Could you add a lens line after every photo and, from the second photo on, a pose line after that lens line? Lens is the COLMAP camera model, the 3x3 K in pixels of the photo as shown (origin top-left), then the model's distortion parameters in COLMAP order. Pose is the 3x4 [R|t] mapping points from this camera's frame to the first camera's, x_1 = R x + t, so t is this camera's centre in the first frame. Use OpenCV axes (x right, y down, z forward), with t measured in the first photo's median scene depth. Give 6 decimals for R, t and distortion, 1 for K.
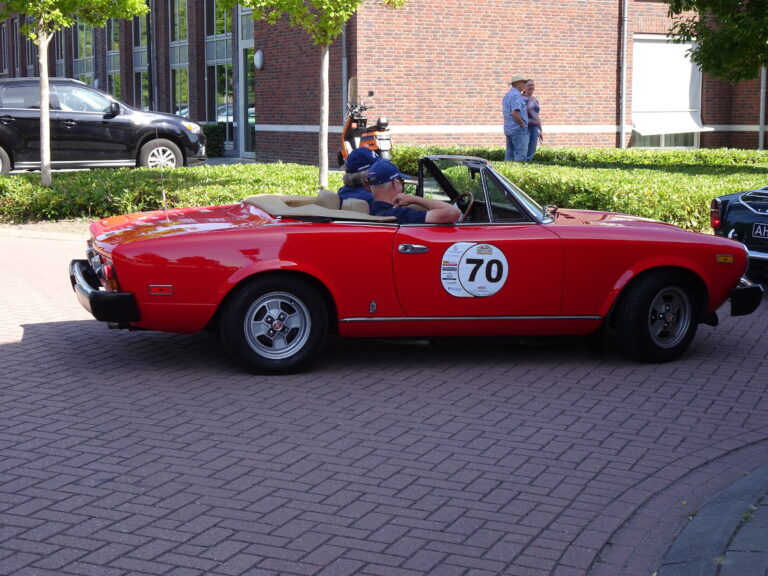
lens RADIAL K [[1368.3, 0, 384.0], [0, 1368.3, 288.0], [0, 0, 1]] dist [0.020920, 0.047945]
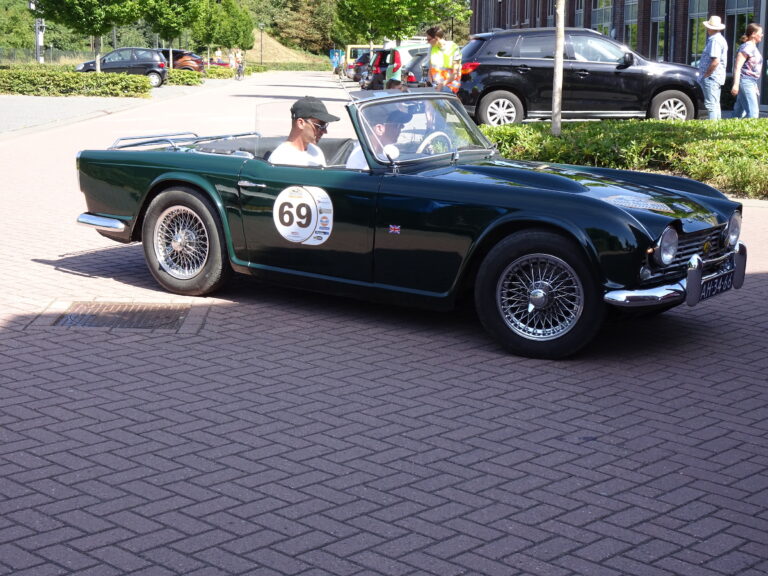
lens RADIAL K [[1363.3, 0, 384.0], [0, 1363.3, 288.0], [0, 0, 1]] dist [0.006752, -0.002525]
pose [[0.932668, 0.067675, -0.354330, 0.000062], [-0.054672, 0.997417, 0.046594, -0.001638], [0.356568, -0.024085, 0.933959, 0.008733]]
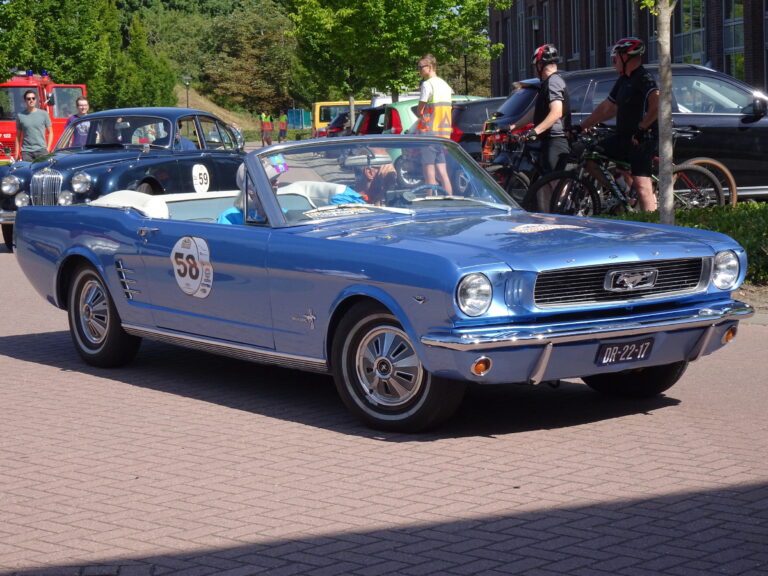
lens RADIAL K [[1989.2, 0, 384.0], [0, 1989.2, 288.0], [0, 0, 1]] dist [-0.005811, 0.251756]
pose [[0.935702, -0.003955, -0.352769, -0.031994], [-0.008920, 0.999352, -0.034862, -0.011179], [0.352679, 0.035767, 0.935061, 0.061092]]
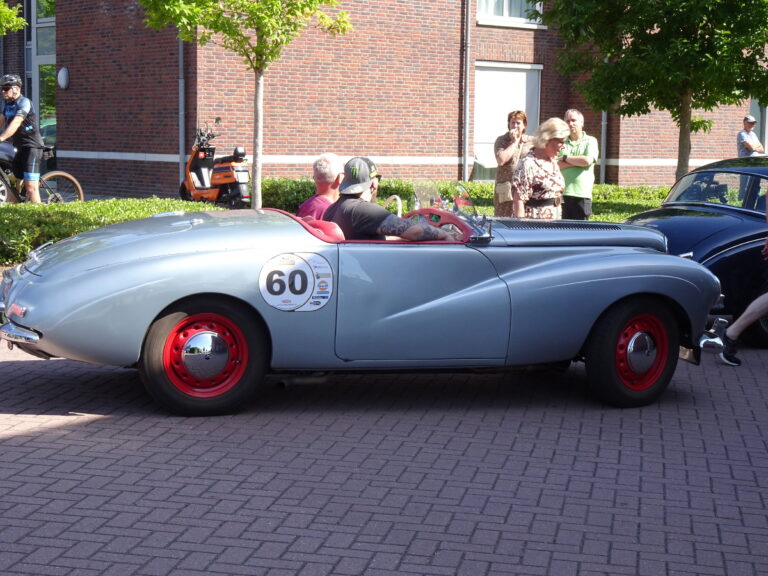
lens RADIAL K [[1464.9, 0, 384.0], [0, 1464.9, 288.0], [0, 0, 1]] dist [0.019334, 0.050101]
pose [[0.977935, -0.006636, 0.208803, -0.120271], [0.011291, 0.999713, -0.021106, -0.010178], [-0.208603, 0.022998, 0.977730, 0.034361]]
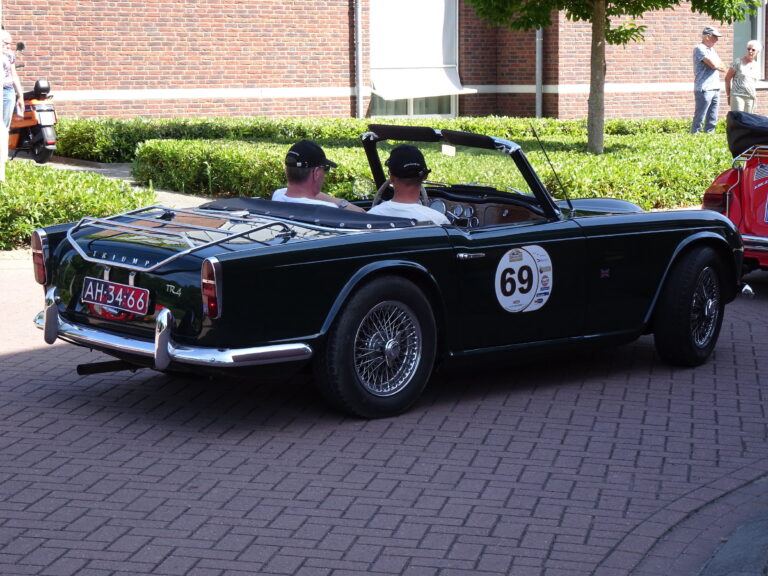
lens RADIAL K [[1912.4, 0, 384.0], [0, 1912.4, 288.0], [0, 0, 1]] dist [0.041387, -0.190484]
pose [[0.976820, -0.032136, 0.211637, -0.045193], [0.034539, 0.999374, -0.007667, -0.002530], [-0.211259, 0.014799, 0.977318, -0.013207]]
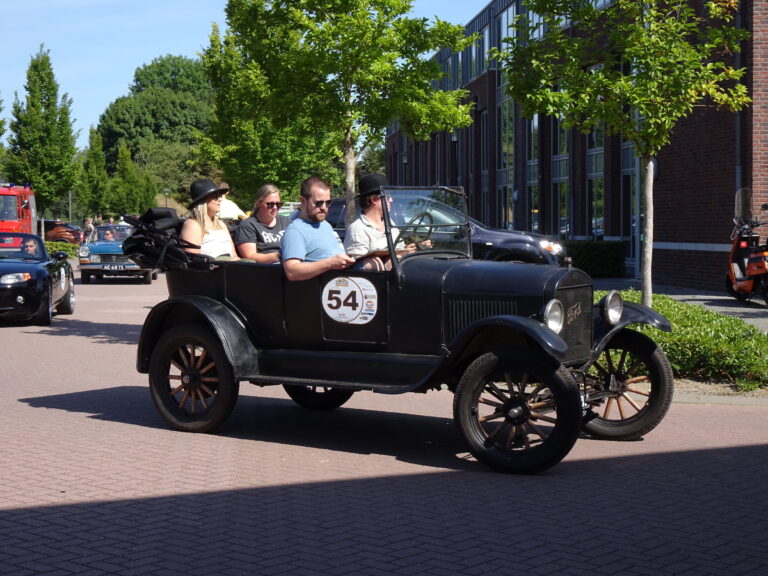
lens RADIAL K [[1485.8, 0, 384.0], [0, 1485.8, 288.0], [0, 0, 1]] dist [0.016585, -0.034967]
pose [[0.947743, 0.005474, -0.318988, 0.069816], [-0.031845, 0.996483, -0.077513, -0.013990], [0.317441, 0.083620, 0.944584, 0.060878]]
